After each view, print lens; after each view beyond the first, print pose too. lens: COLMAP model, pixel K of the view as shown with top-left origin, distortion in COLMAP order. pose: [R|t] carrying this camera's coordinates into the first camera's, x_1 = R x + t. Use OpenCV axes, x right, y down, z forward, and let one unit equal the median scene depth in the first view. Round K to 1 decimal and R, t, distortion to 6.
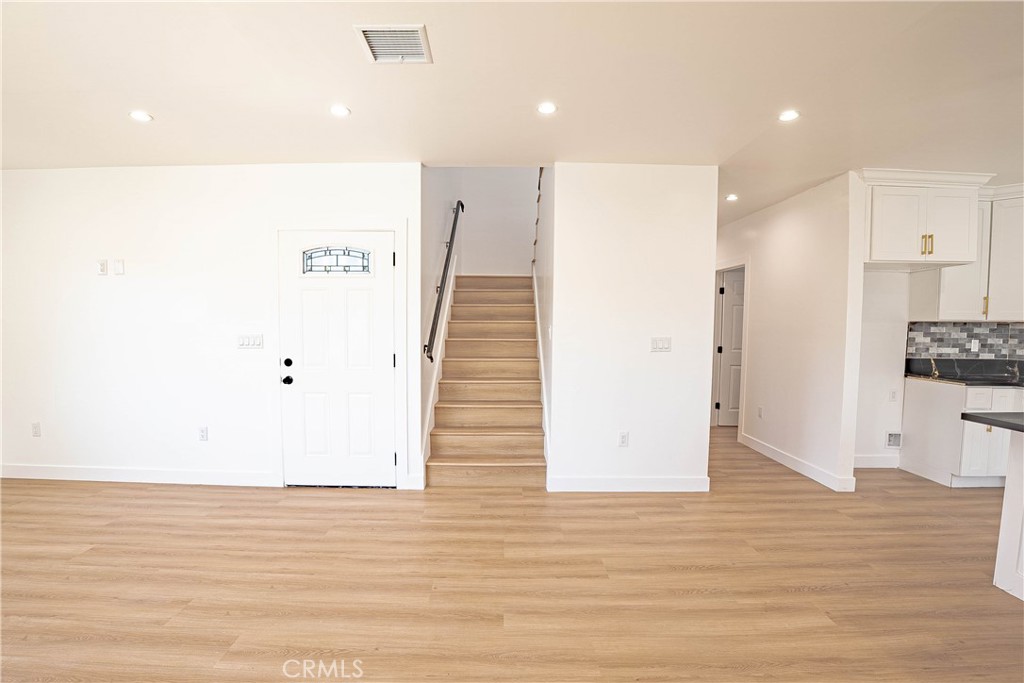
lens RADIAL K [[441.2, 0, 512.0], [0, 441.2, 341.5], [0, 0, 1]] dist [-0.001116, -0.000142]
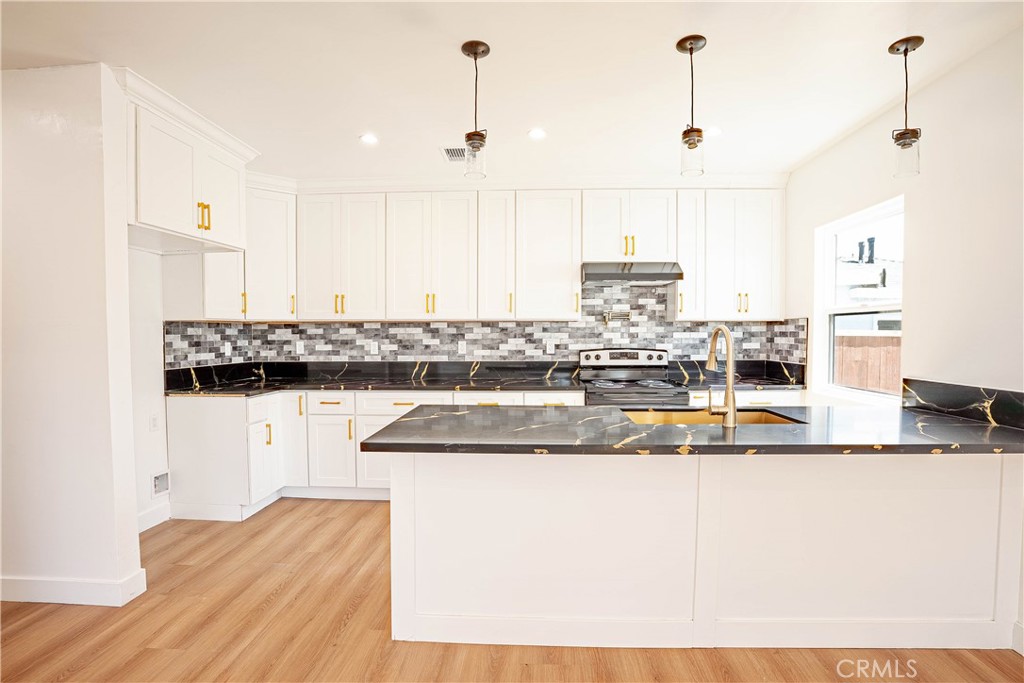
lens RADIAL K [[478.2, 0, 513.6], [0, 478.2, 357.0], [0, 0, 1]] dist [-0.001460, 0.000099]
pose [[0.063985, -0.065600, 0.995792, 0.133820], [0.041320, 0.997156, 0.063035, -0.011051], [-0.997095, 0.037113, 0.066513, 0.365701]]
